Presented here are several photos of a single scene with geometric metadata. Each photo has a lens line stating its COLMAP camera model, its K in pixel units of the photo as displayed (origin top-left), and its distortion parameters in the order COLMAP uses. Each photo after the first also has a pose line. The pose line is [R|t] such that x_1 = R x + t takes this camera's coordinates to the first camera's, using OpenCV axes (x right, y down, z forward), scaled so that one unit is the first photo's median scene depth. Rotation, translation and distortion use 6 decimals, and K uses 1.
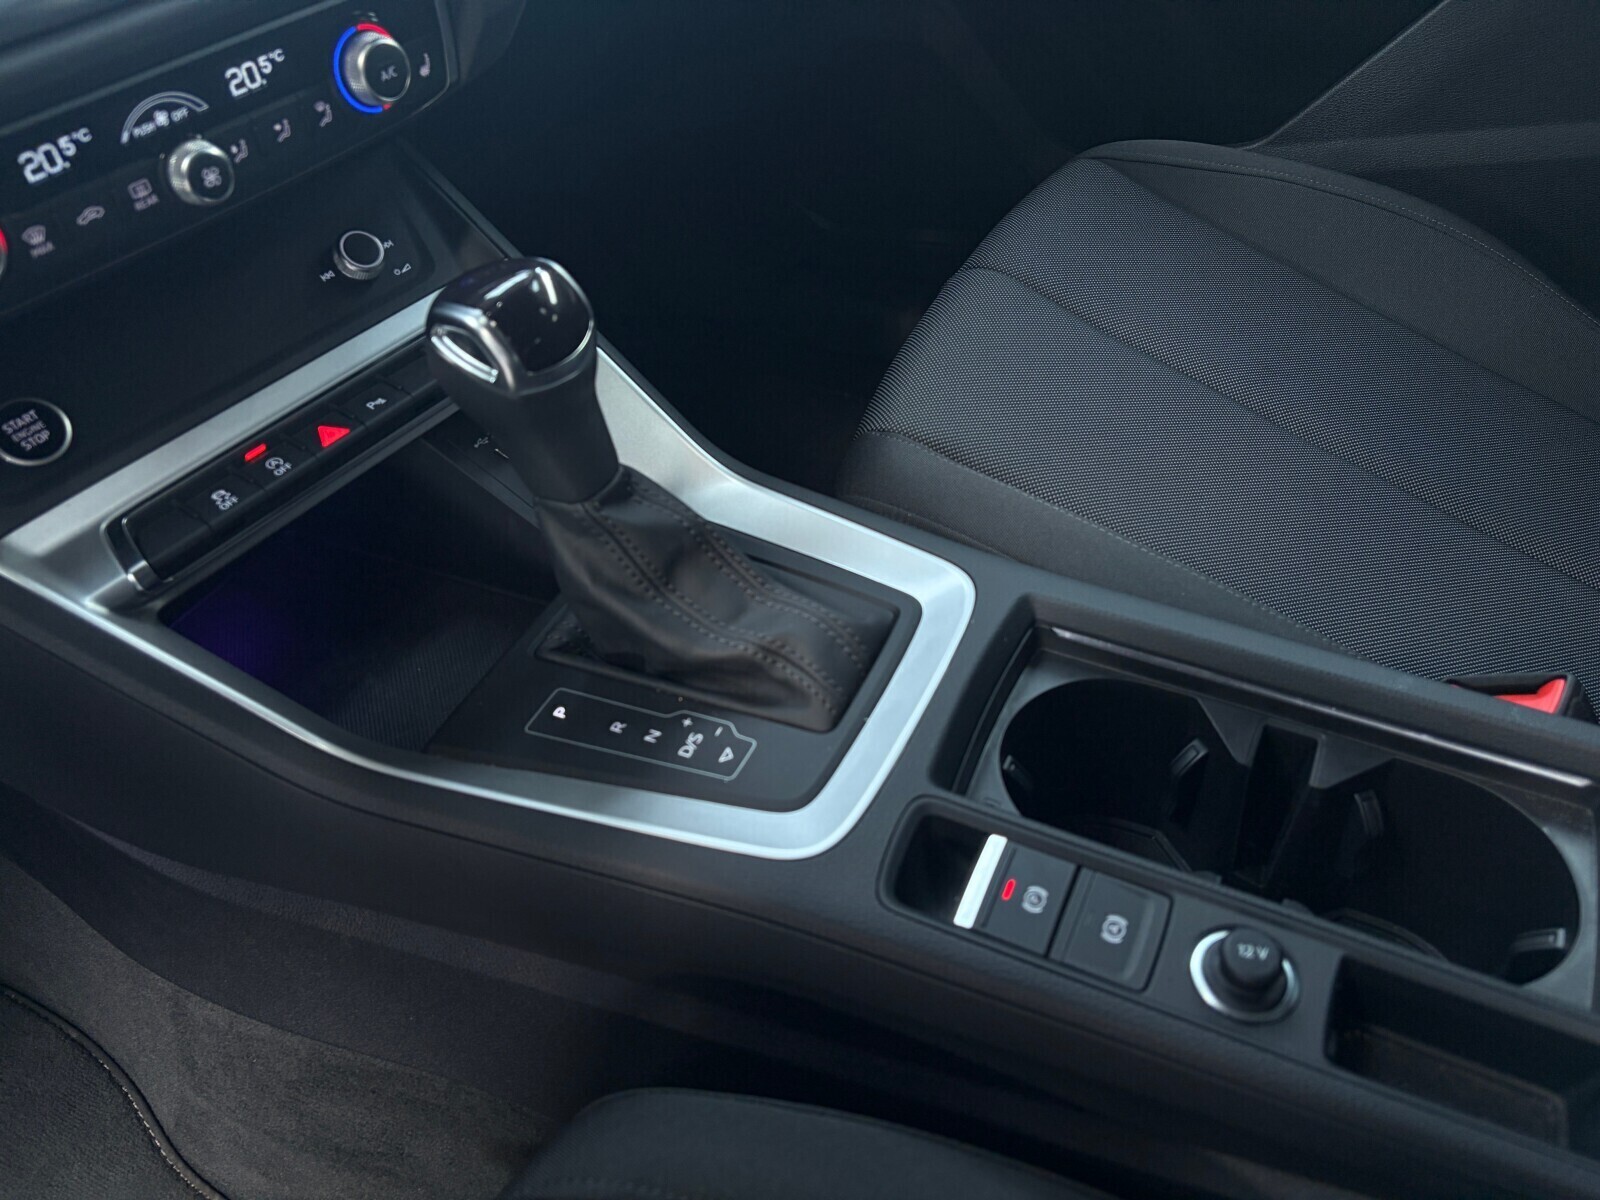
lens RADIAL K [[1210.6, 0, 798.0], [0, 1210.6, 604.4], [0, 0, 1]] dist [0.037433, -0.039135]
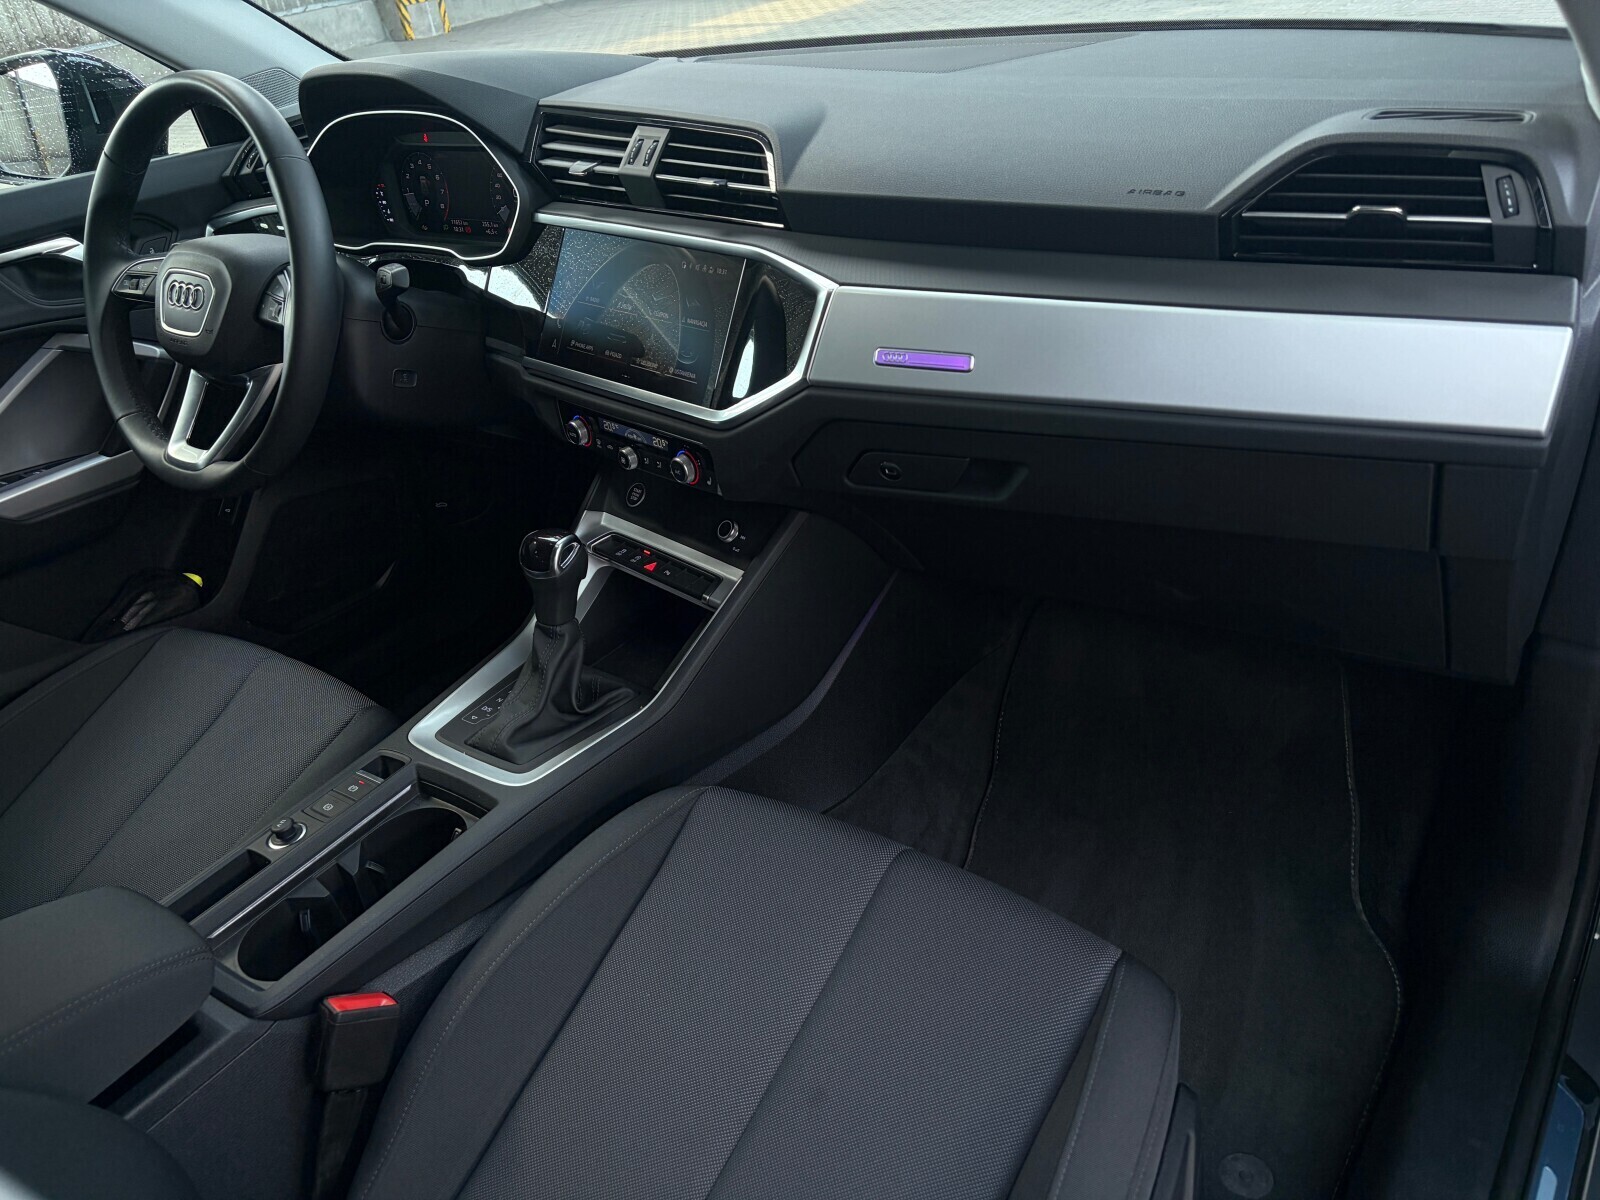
lens RADIAL K [[1210.6, 0, 797.4], [0, 1210.6, 602.0], [0, 0, 1]] dist [0.037433, -0.039135]
pose [[-0.174352, 0.572093, -0.801443, 1.624578], [-0.560382, 0.611605, 0.558490, -1.719129], [0.809675, 0.546488, 0.213956, 0.846748]]
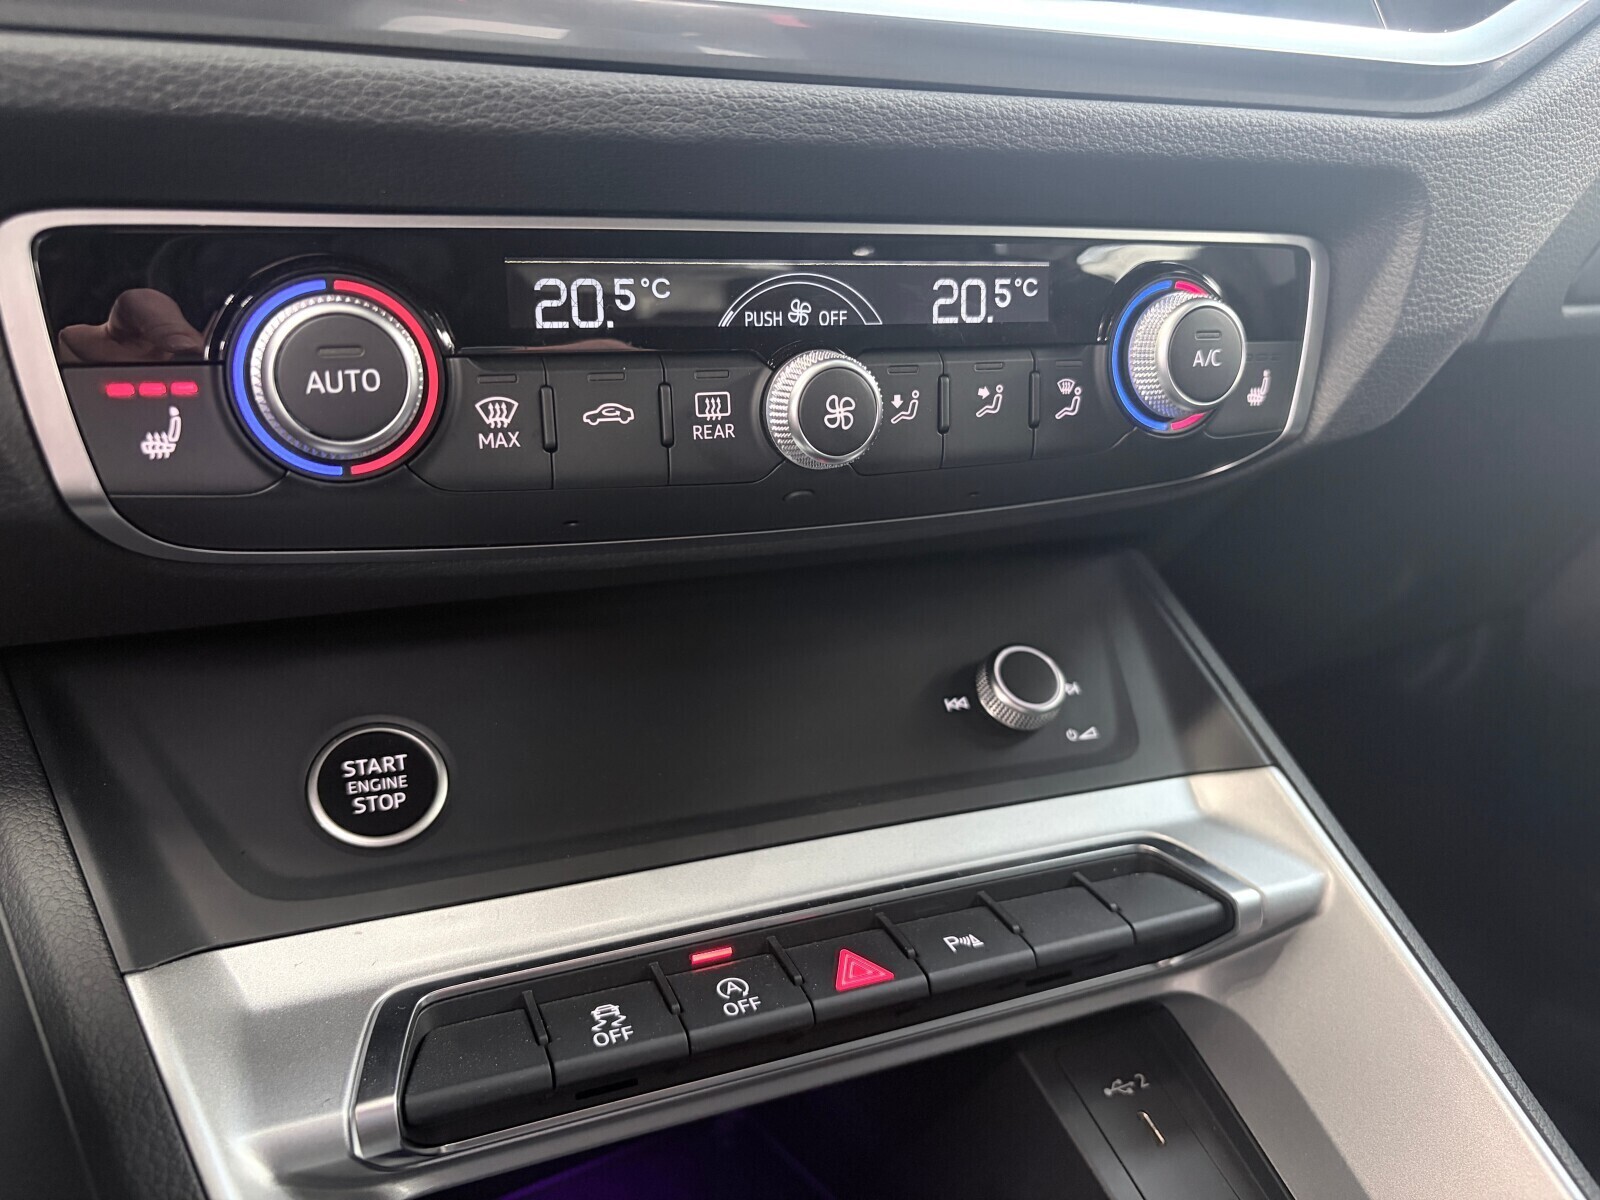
lens RADIAL K [[1210.6, 0, 769.2], [0, 1210.6, 596.2], [0, 0, 1]] dist [0.037433, -0.039135]
pose [[0.851231, 0.178789, -0.493397, -0.222951], [-0.396068, 0.835675, -0.380497, -0.073588], [0.344290, 0.519310, 0.782165, 0.586306]]
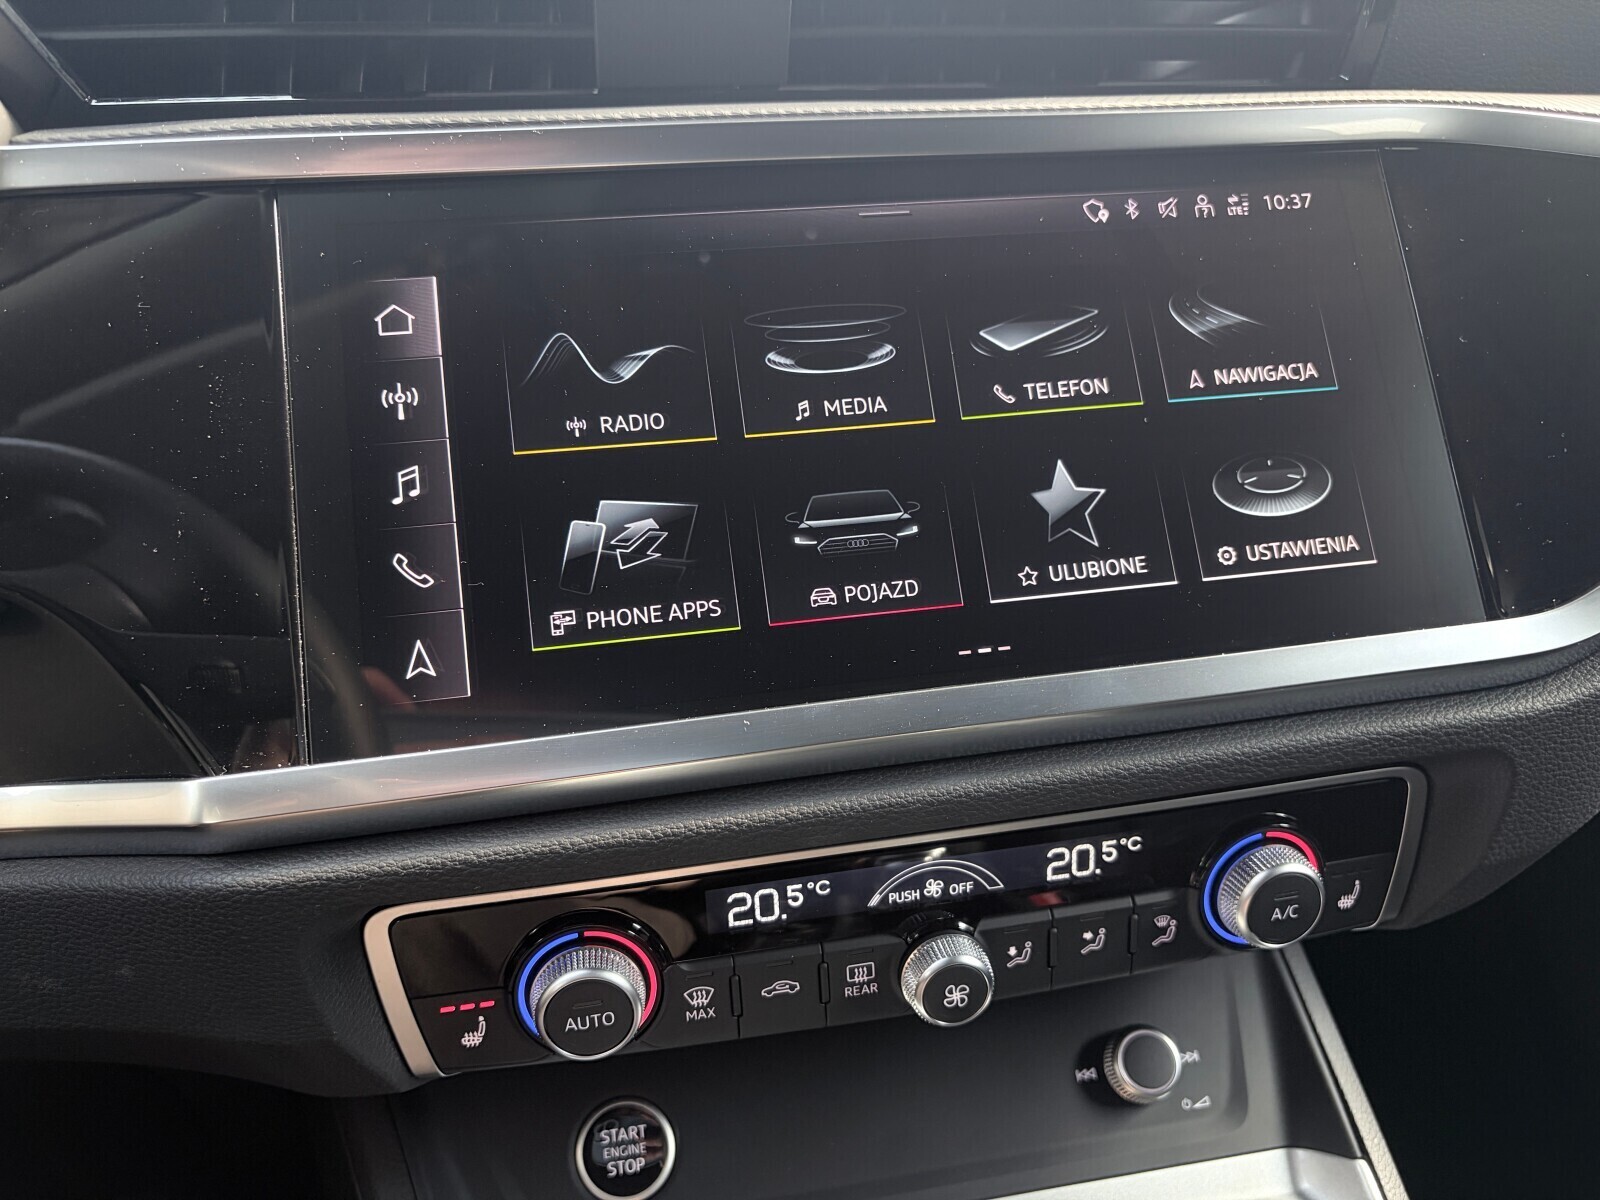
lens RADIAL K [[1210.6, 0, 797.5], [0, 1210.6, 597.2], [0, 0, 1]] dist [0.037433, -0.039135]
pose [[0.731225, 0.268884, -0.626906, -0.173517], [-0.473505, 0.861626, -0.182740, -0.348244], [0.491023, 0.430468, 0.757360, 0.337024]]
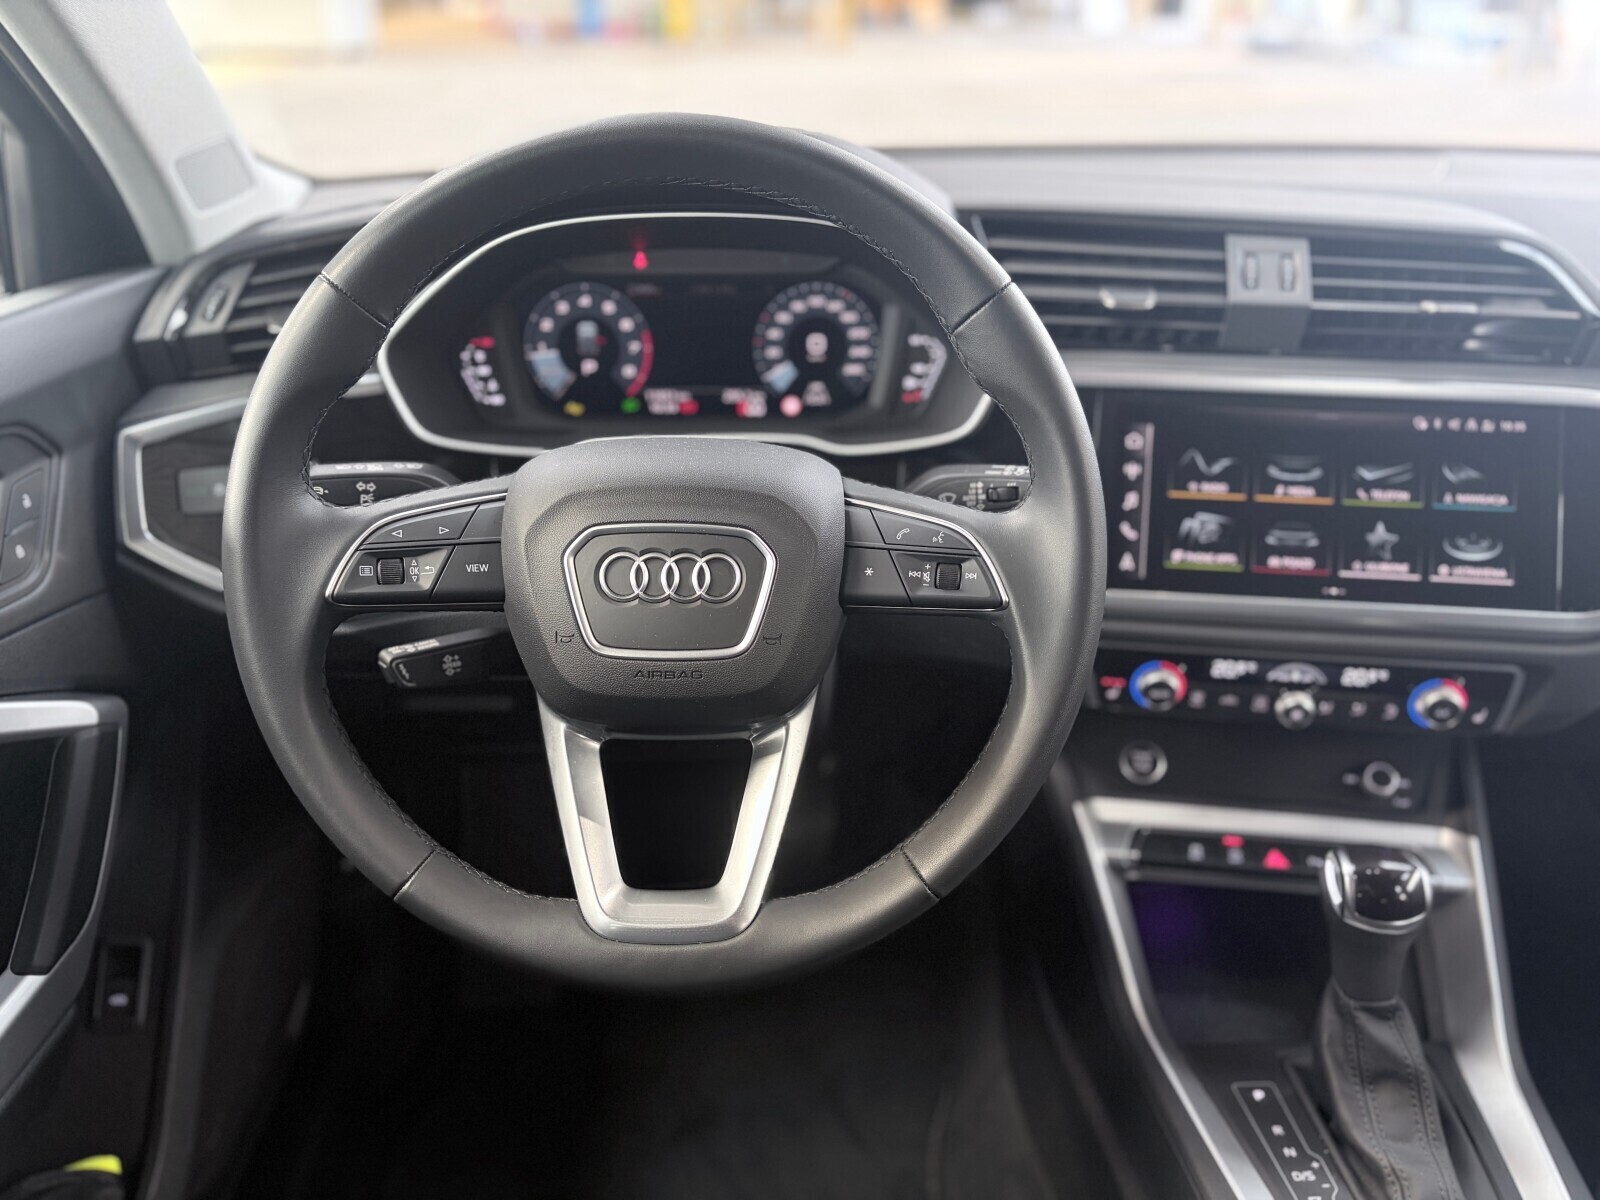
lens RADIAL K [[1210.6, 0, 796.8], [0, 1210.6, 601.6], [0, 0, 1]] dist [0.037433, -0.039135]
pose [[0.454504, 0.452673, -0.767146, 0.441501], [-0.621549, 0.778086, 0.090885, -0.173303], [0.638046, 0.435511, 0.635002, -0.618006]]
